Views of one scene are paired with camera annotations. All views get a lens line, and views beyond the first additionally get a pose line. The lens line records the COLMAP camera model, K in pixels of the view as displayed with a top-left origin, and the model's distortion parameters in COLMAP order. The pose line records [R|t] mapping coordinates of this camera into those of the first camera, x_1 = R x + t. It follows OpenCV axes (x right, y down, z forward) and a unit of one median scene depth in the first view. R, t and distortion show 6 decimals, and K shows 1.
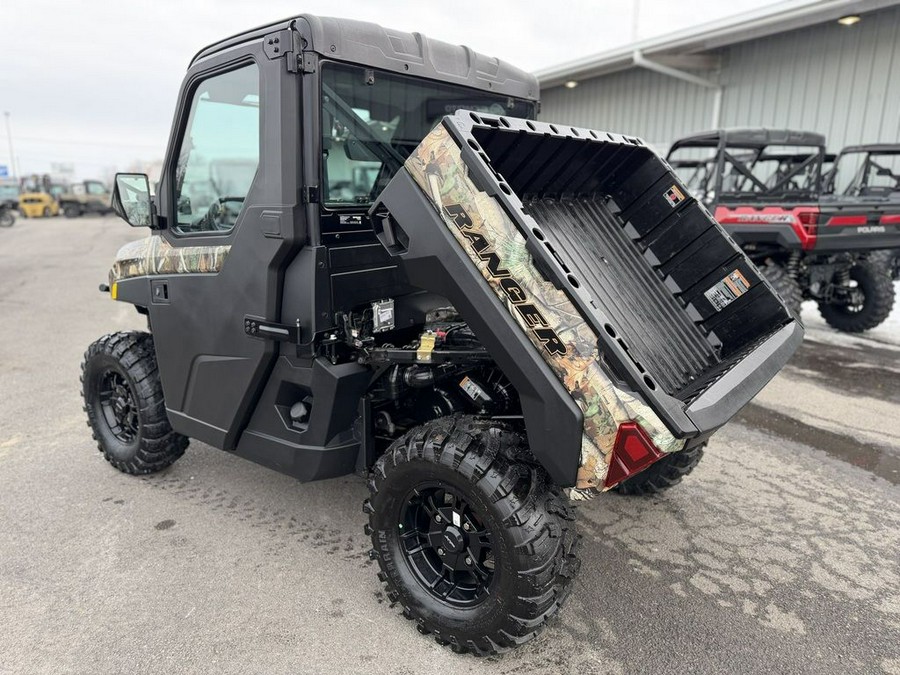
lens RADIAL K [[651.1, 0, 450.0], [0, 651.1, 337.5], [0, 0, 1]] dist [0.039836, -0.055719]
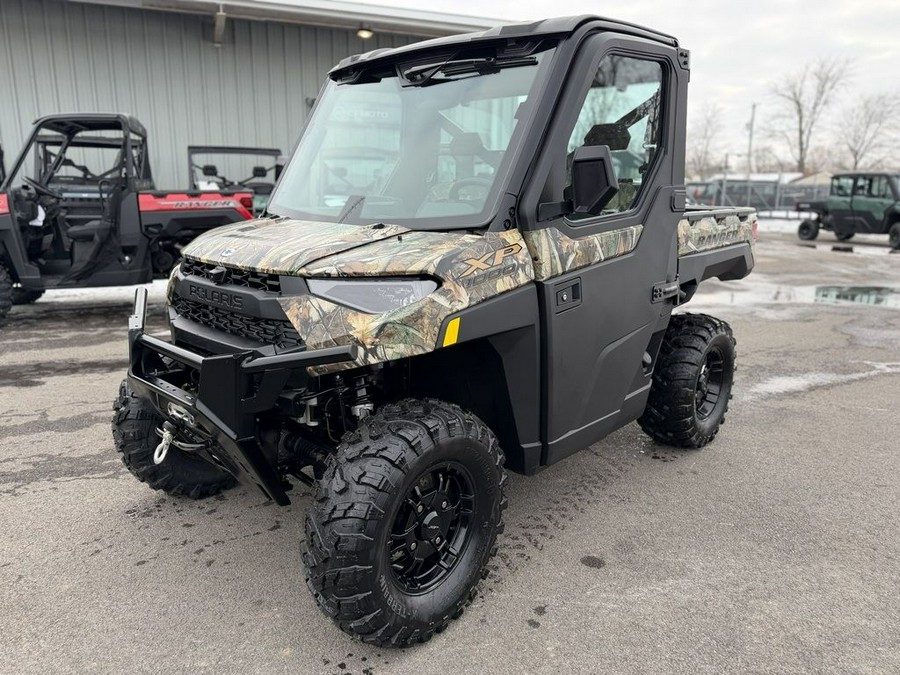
lens RADIAL K [[656.7, 0, 444.6], [0, 656.7, 336.0], [0, 0, 1]] dist [0.062395, -0.078726]
pose [[0.086736, -0.222968, 0.970959, -1.271638], [0.216969, 0.955465, 0.200028, -0.219974], [-0.972318, 0.193318, 0.131250, 1.053409]]
